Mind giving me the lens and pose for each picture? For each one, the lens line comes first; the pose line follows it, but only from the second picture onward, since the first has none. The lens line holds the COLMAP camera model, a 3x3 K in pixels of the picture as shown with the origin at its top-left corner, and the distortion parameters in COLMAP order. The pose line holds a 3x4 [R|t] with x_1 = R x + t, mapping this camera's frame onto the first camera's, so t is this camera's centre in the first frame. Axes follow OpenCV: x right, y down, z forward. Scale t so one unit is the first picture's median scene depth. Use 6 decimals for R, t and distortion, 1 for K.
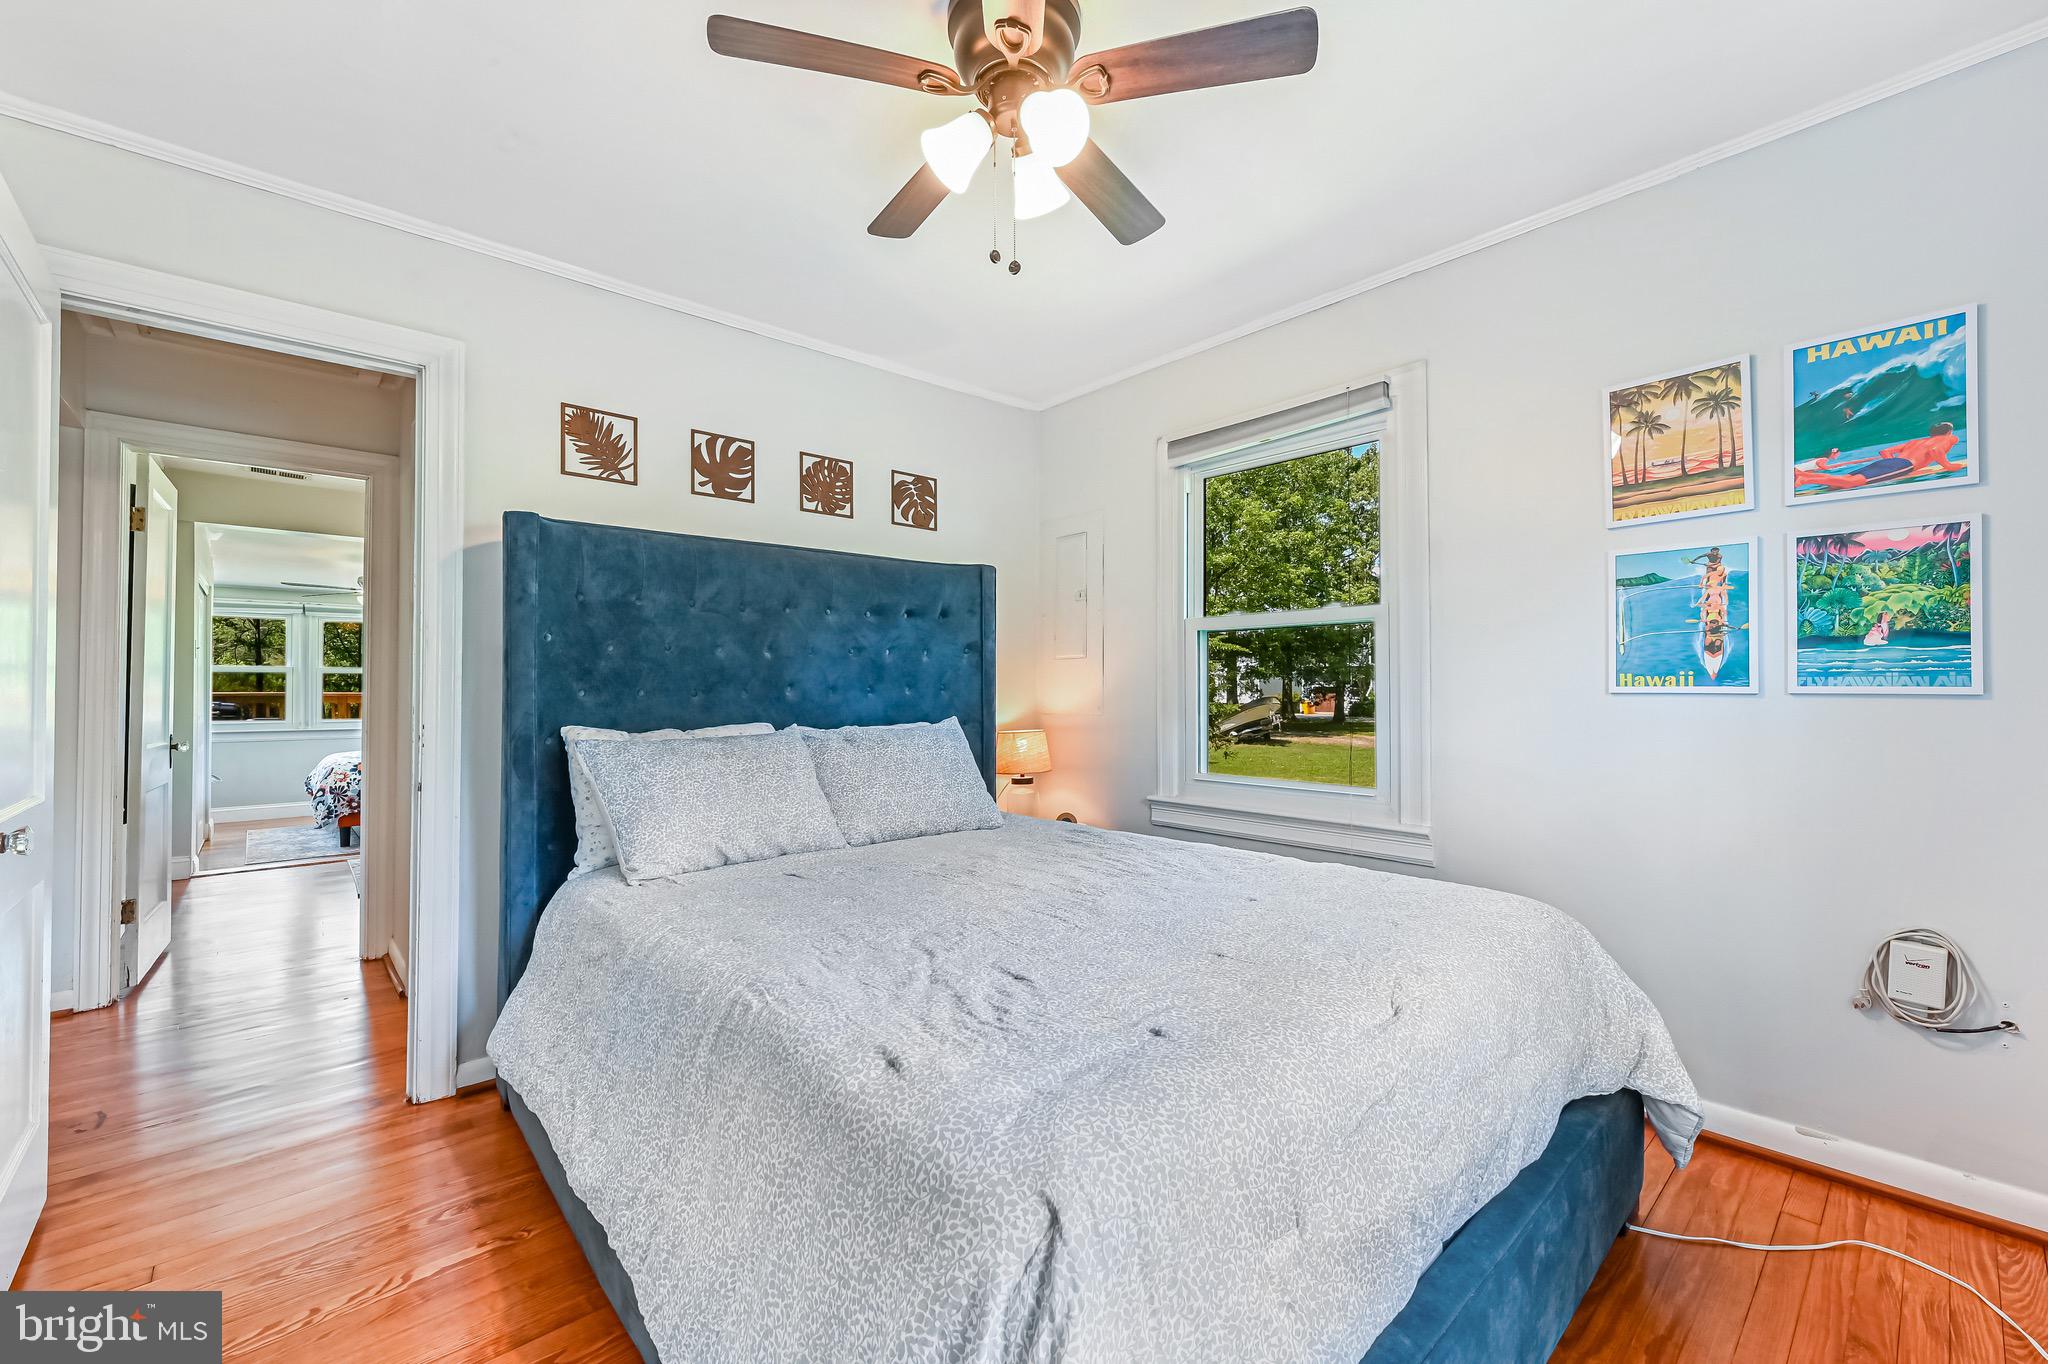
lens RADIAL K [[848.1, 0, 1032.4], [0, 848.1, 684.4], [0, 0, 1]] dist [-0.003961, -0.000277]
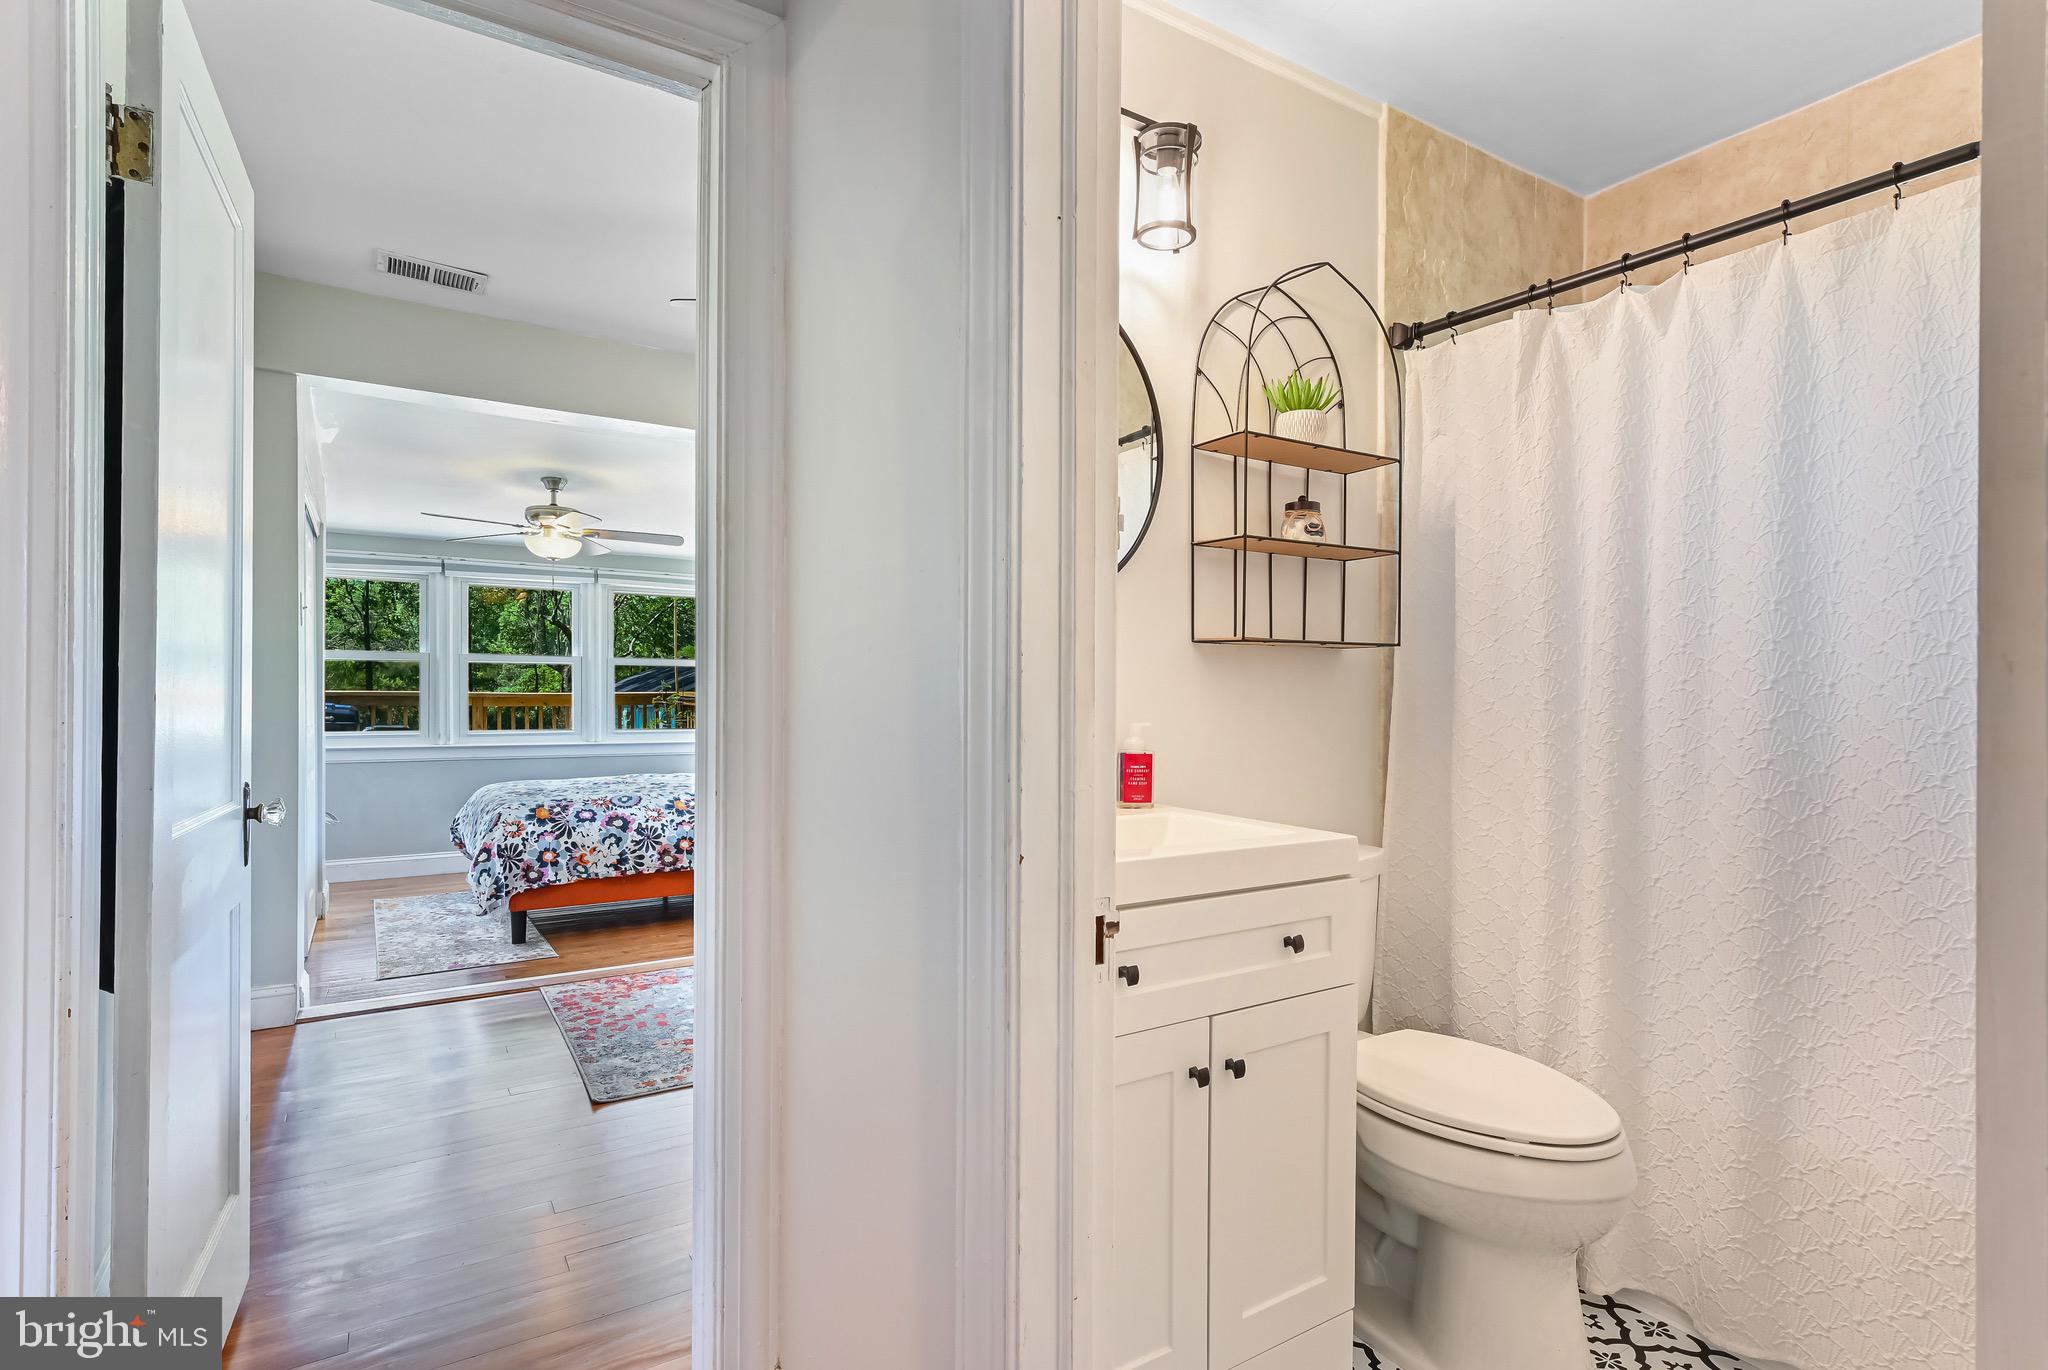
lens RADIAL K [[1027.2, 0, 1023.7], [0, 1027.2, 704.5], [0, 0, 1]] dist [-0.022213, 0.022338]
pose [[0.985935, 0.006530, -0.167001, -0.261698], [-0.003835, 0.999857, 0.016454, 0.005389], [0.167084, -0.015582, 0.985819, 0.265821]]
